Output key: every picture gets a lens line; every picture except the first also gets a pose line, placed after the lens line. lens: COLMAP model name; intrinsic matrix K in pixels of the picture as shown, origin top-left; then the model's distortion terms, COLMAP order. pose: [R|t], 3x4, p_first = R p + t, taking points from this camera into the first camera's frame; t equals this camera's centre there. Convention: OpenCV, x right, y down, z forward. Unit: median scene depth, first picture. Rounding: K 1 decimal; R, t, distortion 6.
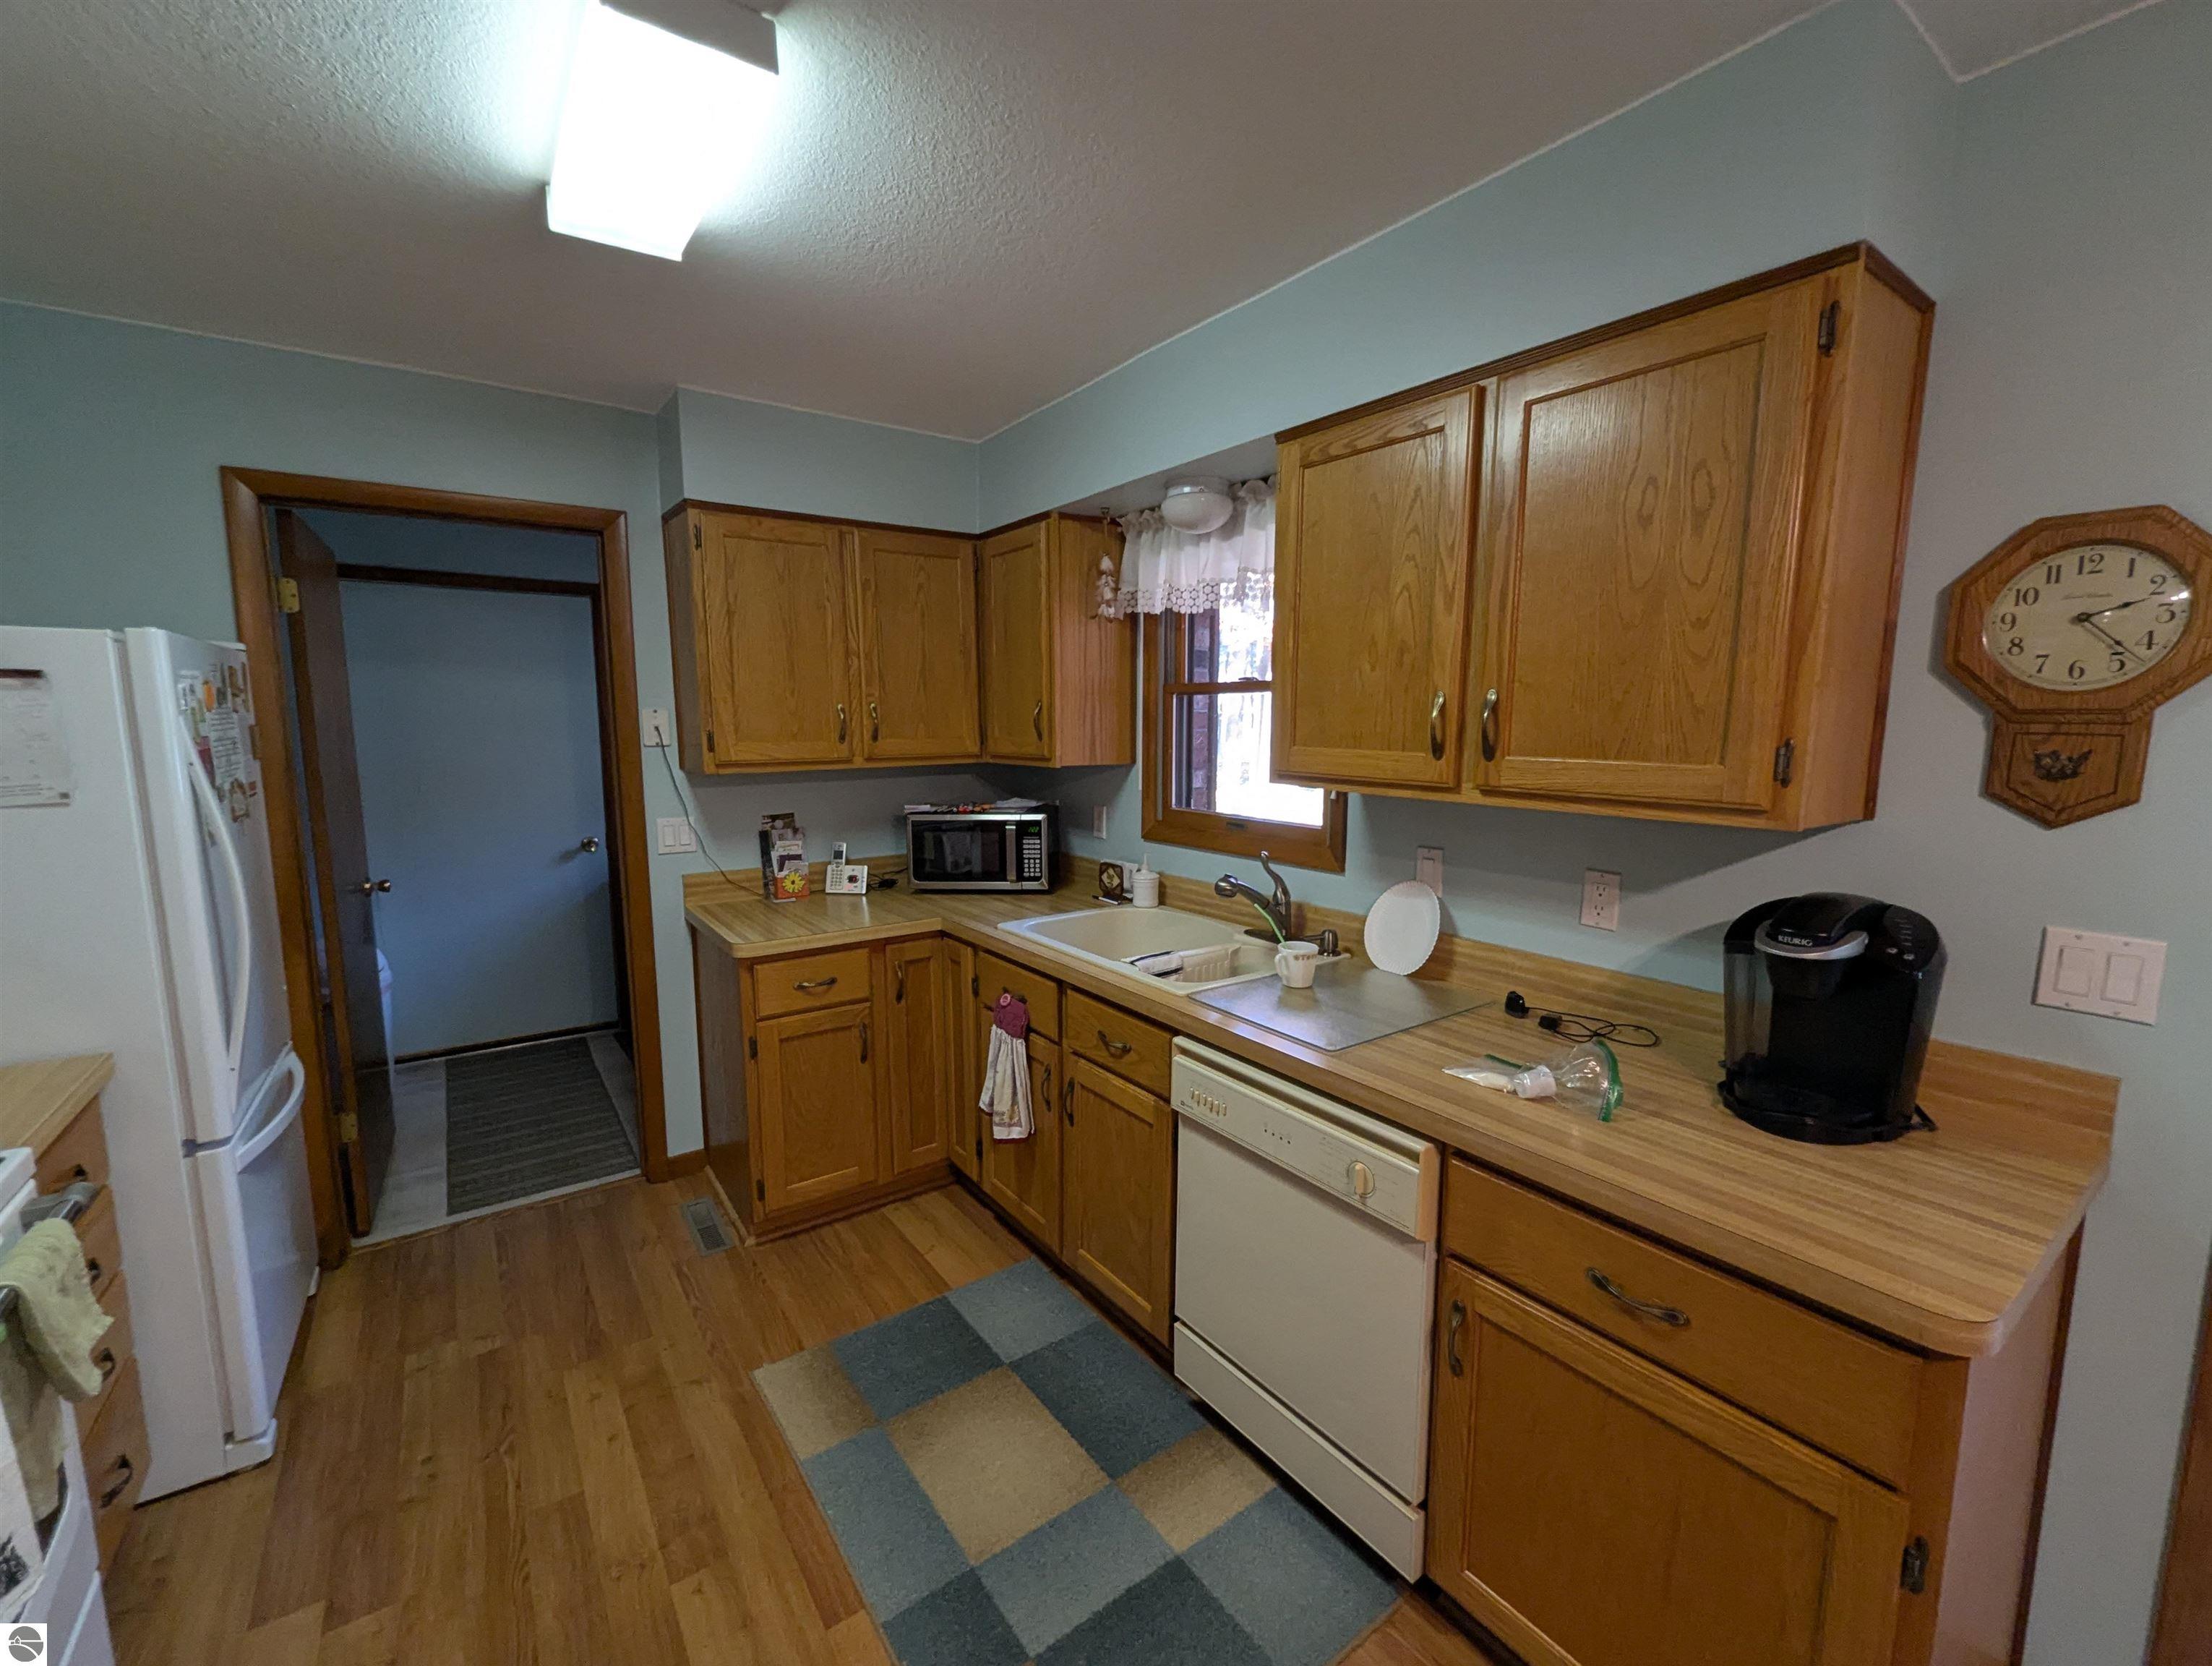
lens RADIAL K [[915.5, 0, 1108.8], [0, 915.5, 839.3], [0, 0, 1]] dist [-0.001249, 0.000264]
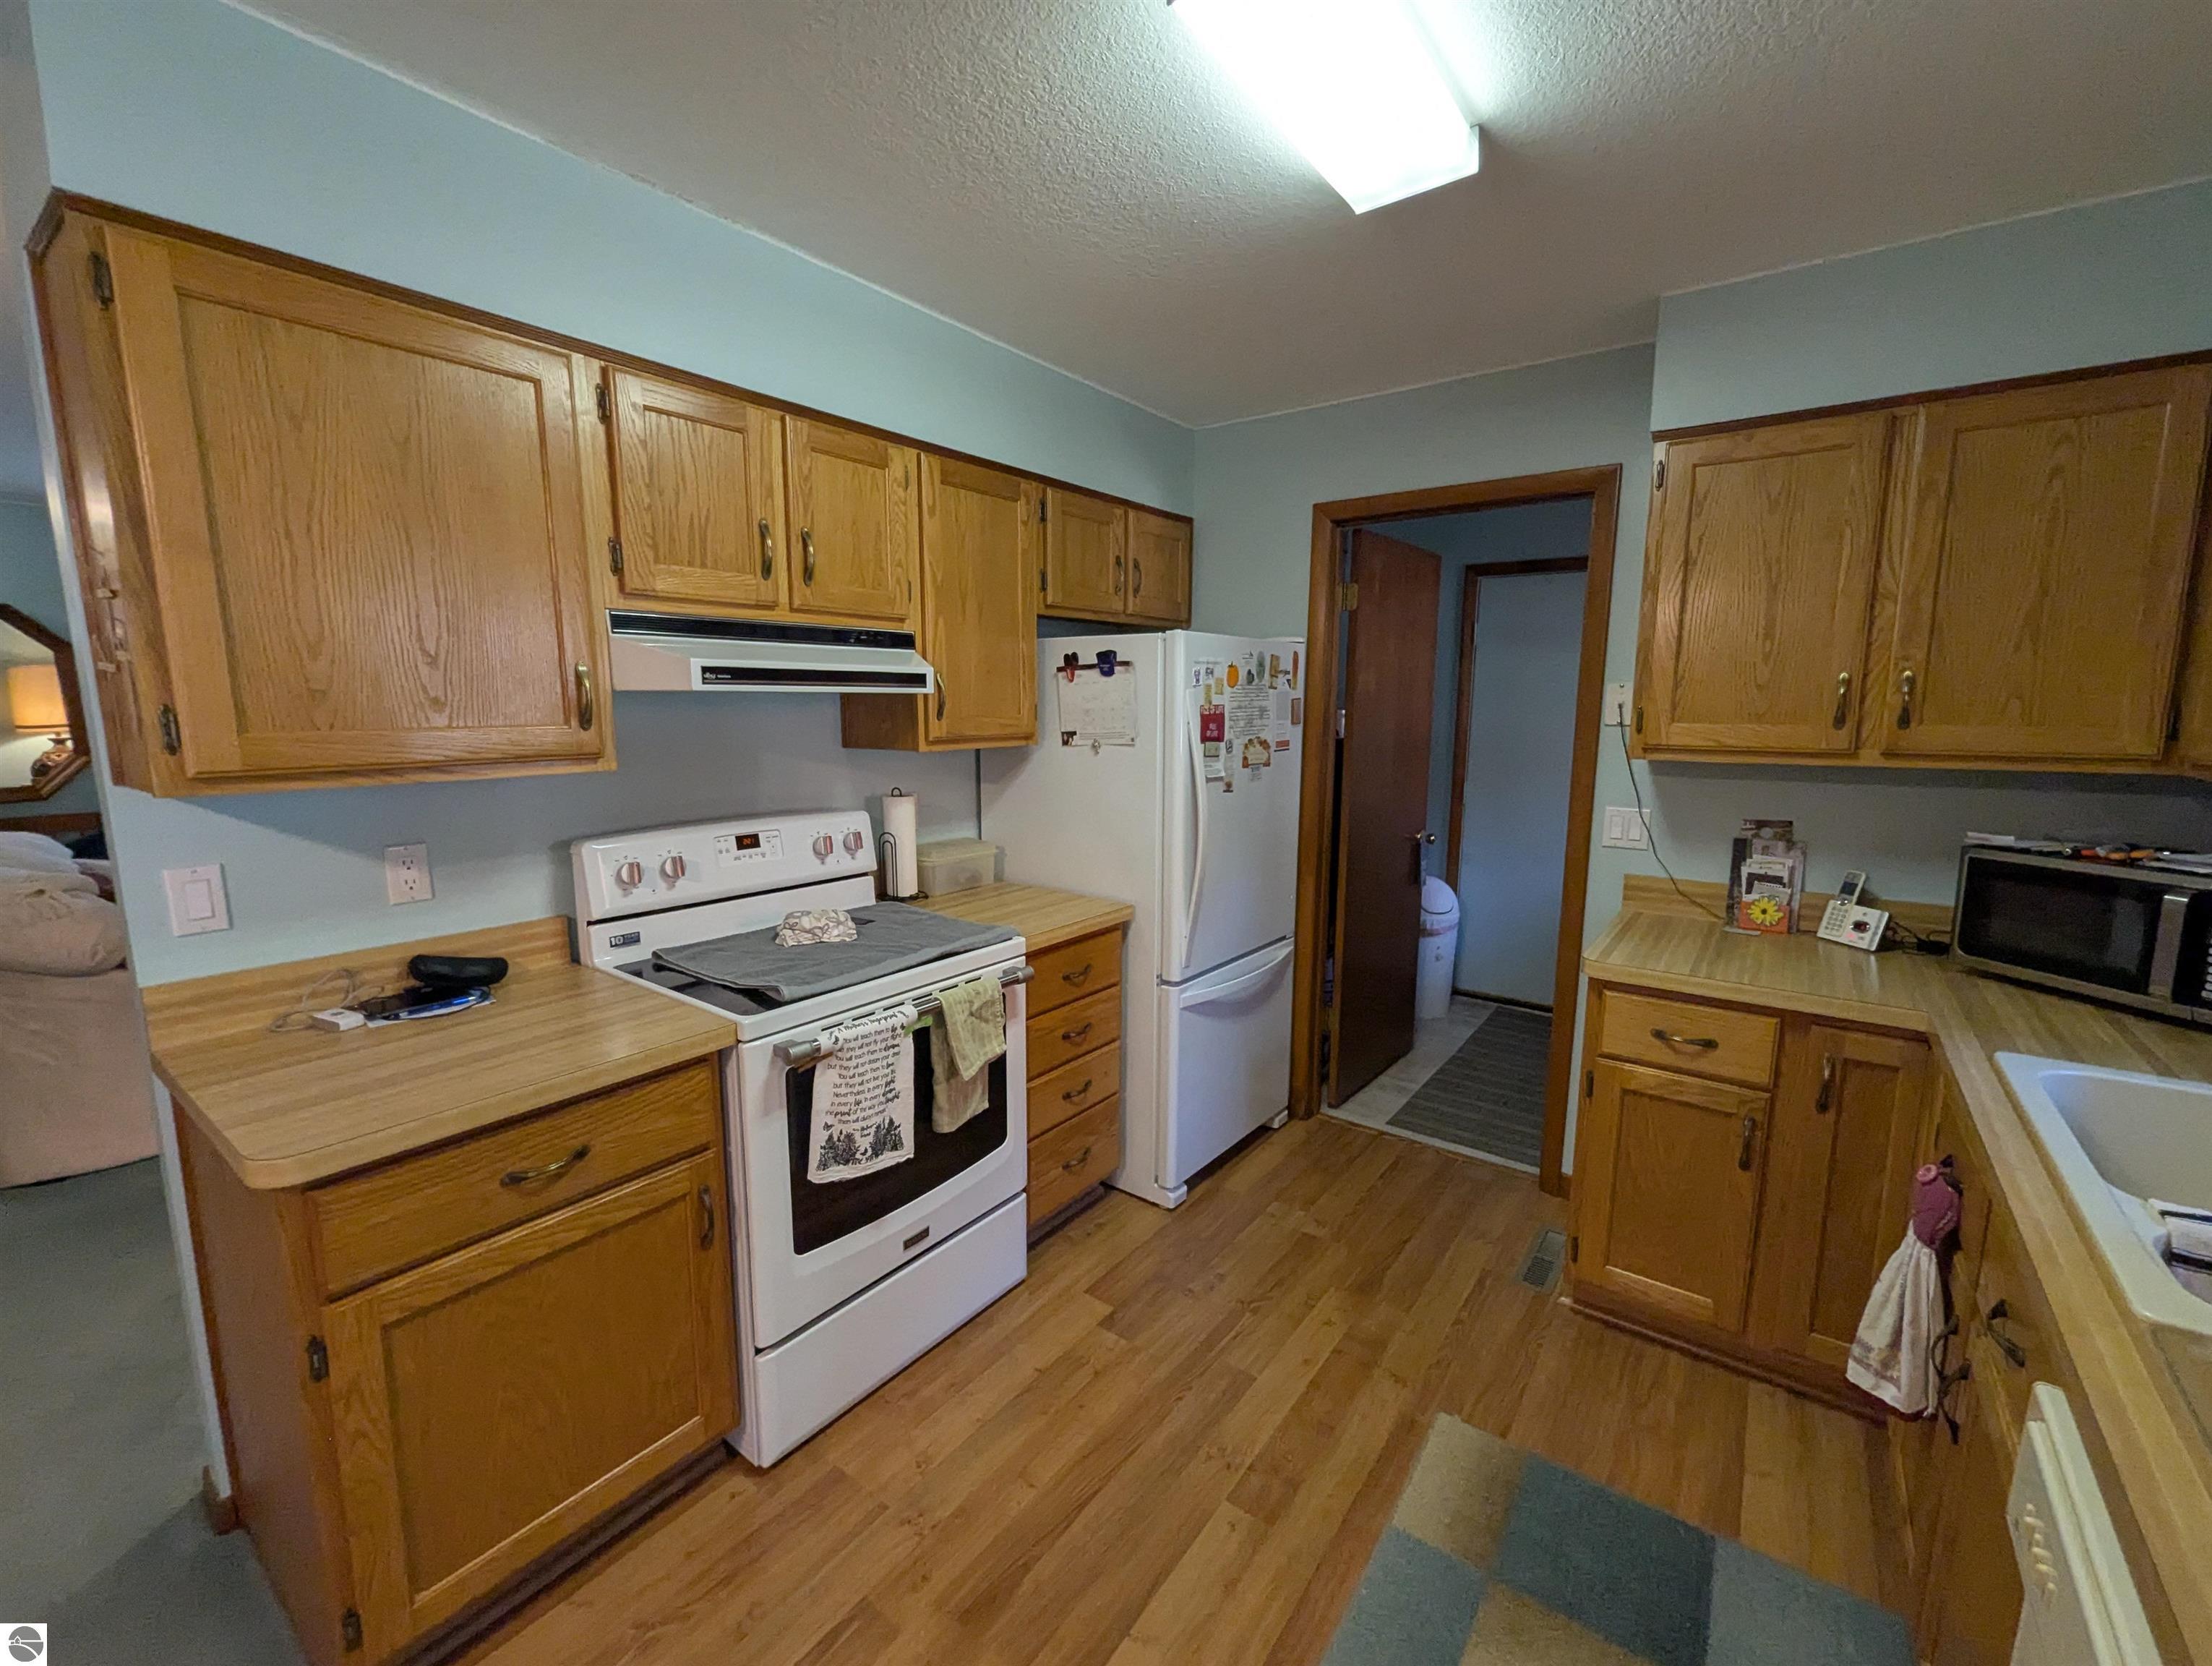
lens RADIAL K [[915.5, 0, 1108.8], [0, 915.5, 839.3], [0, 0, 1]] dist [-0.001249, 0.000264]
pose [[0.304410, 0.145088, -0.941427, 0.260697], [-0.130393, 0.985375, 0.109698, -0.032059], [0.943574, 0.089363, 0.318877, 0.321906]]
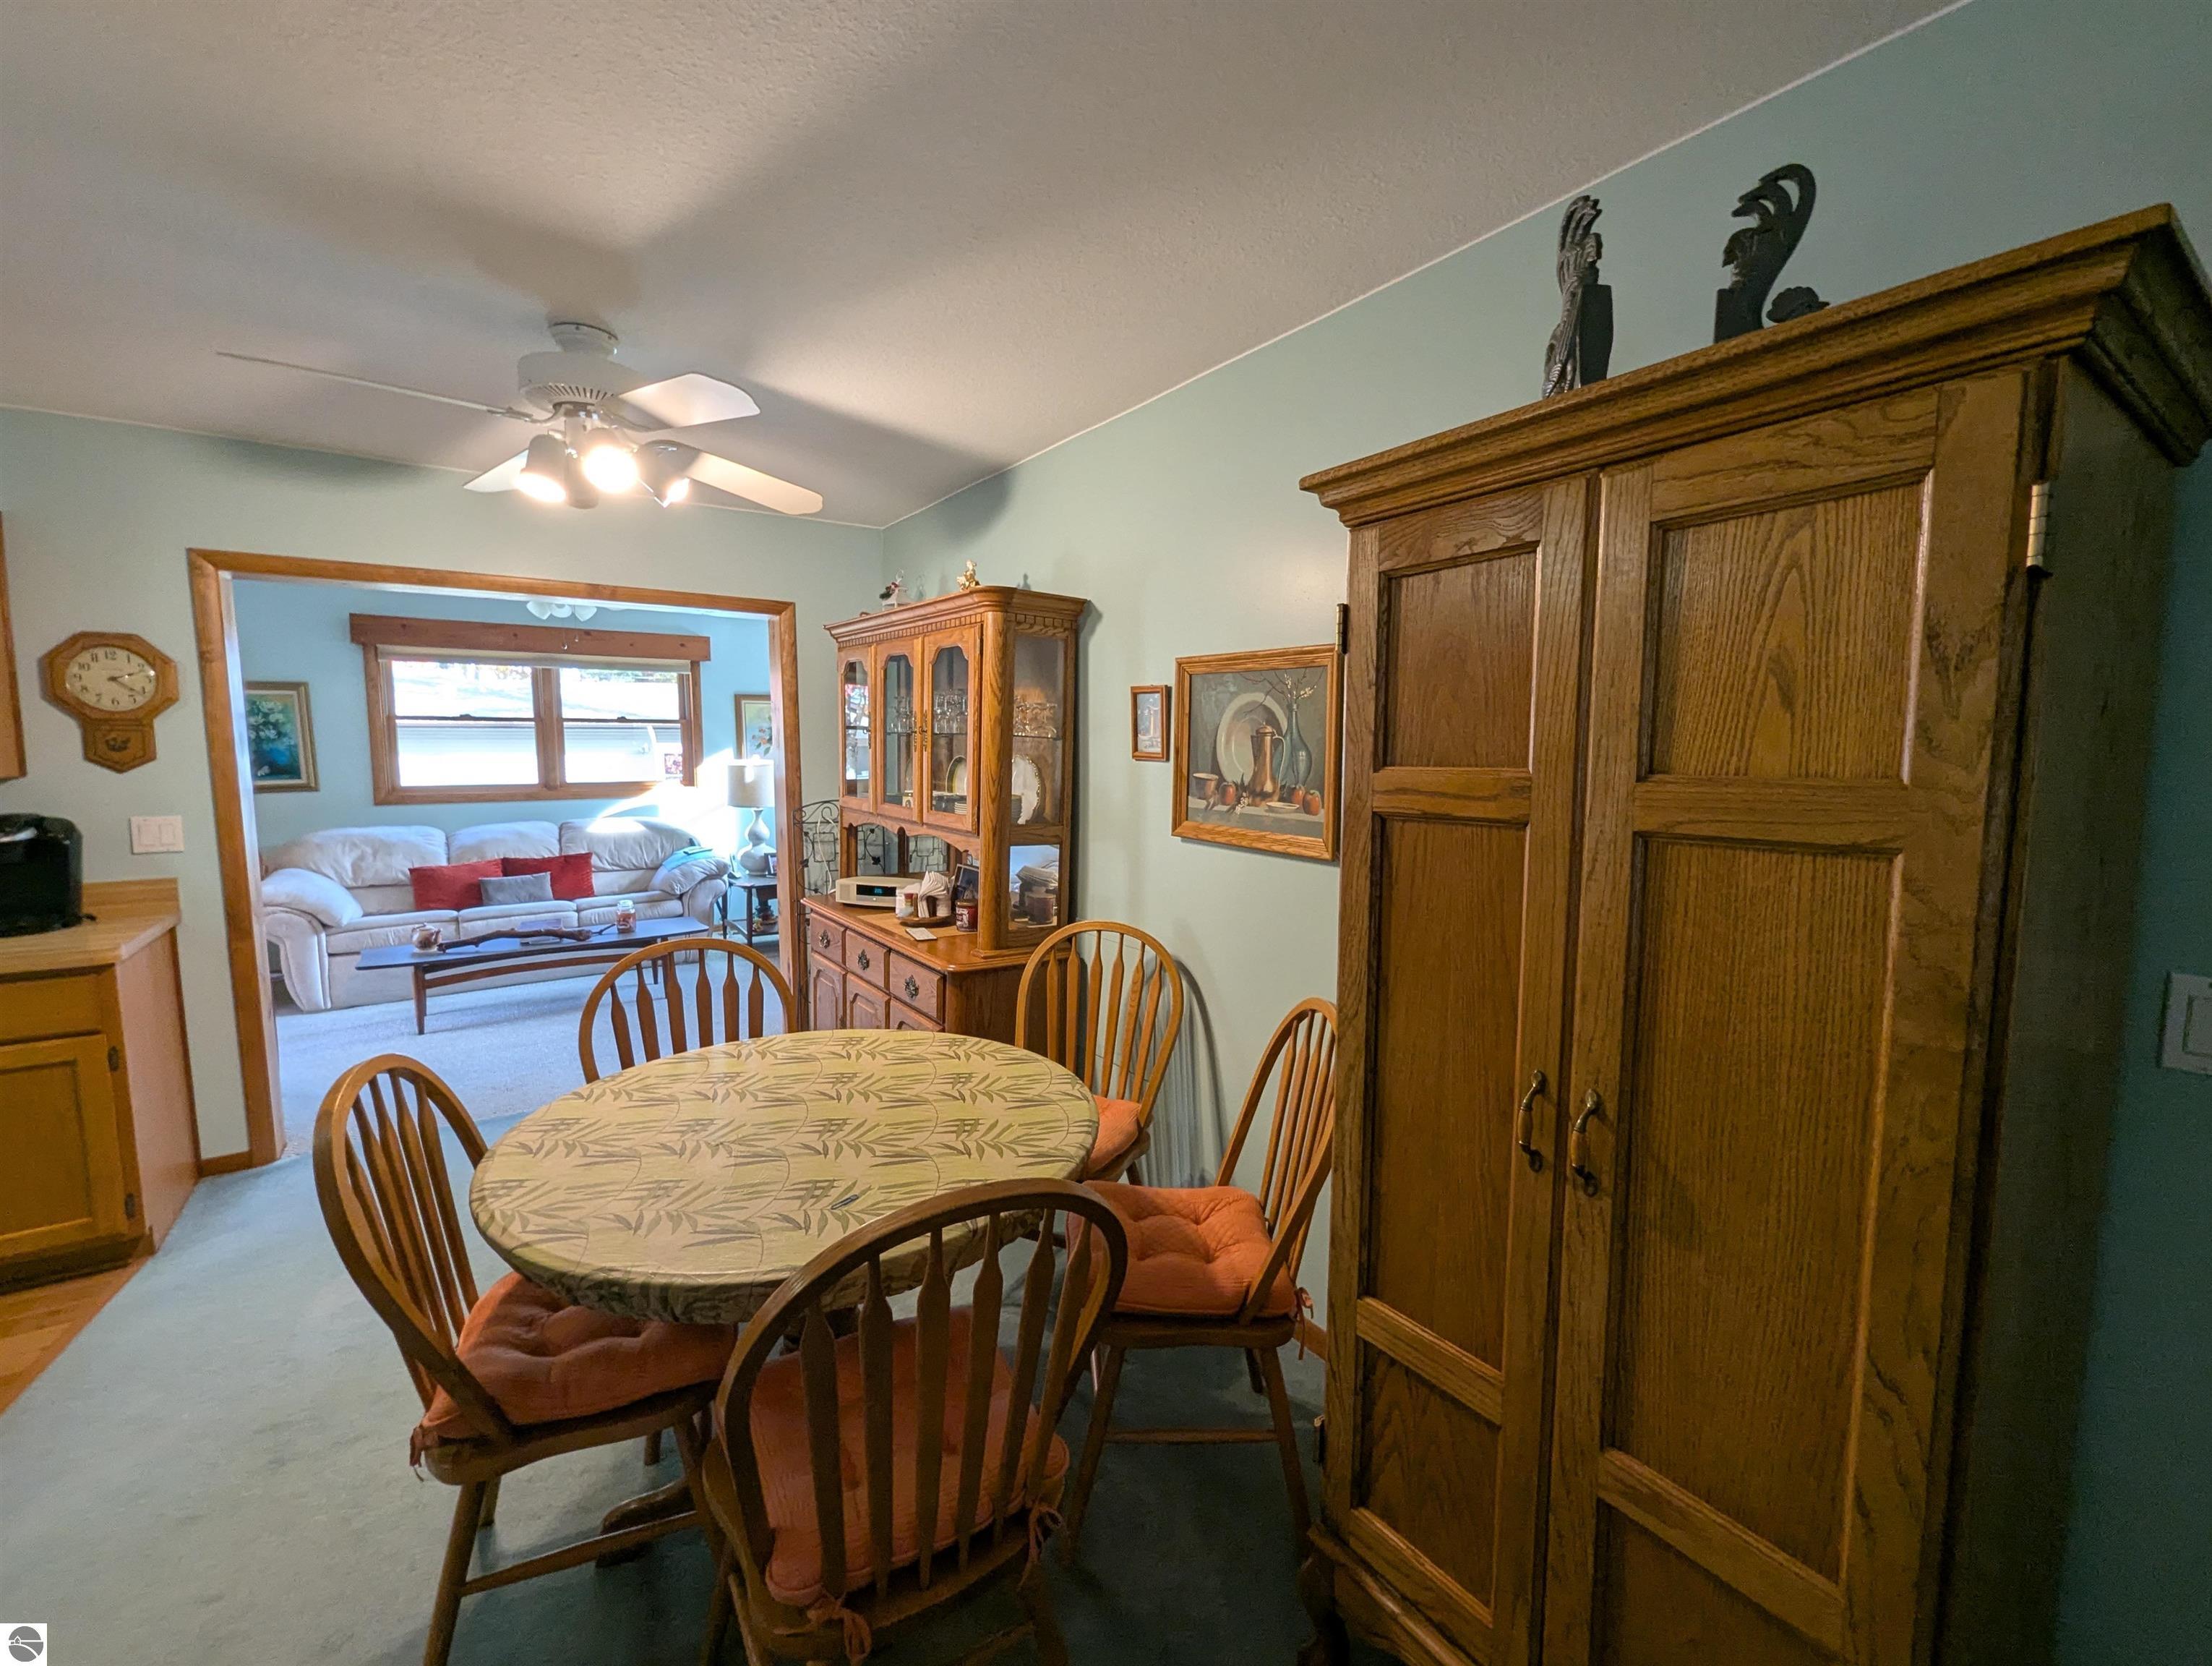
lens RADIAL K [[915.5, 0, 1108.8], [0, 915.5, 839.3], [0, 0, 1]] dist [-0.001249, 0.000264]
pose [[0.017577, -0.103394, 0.994485, -0.634694], [0.127858, 0.986705, 0.100325, 0.127775], [-0.991637, 0.125390, 0.030563, -0.785798]]
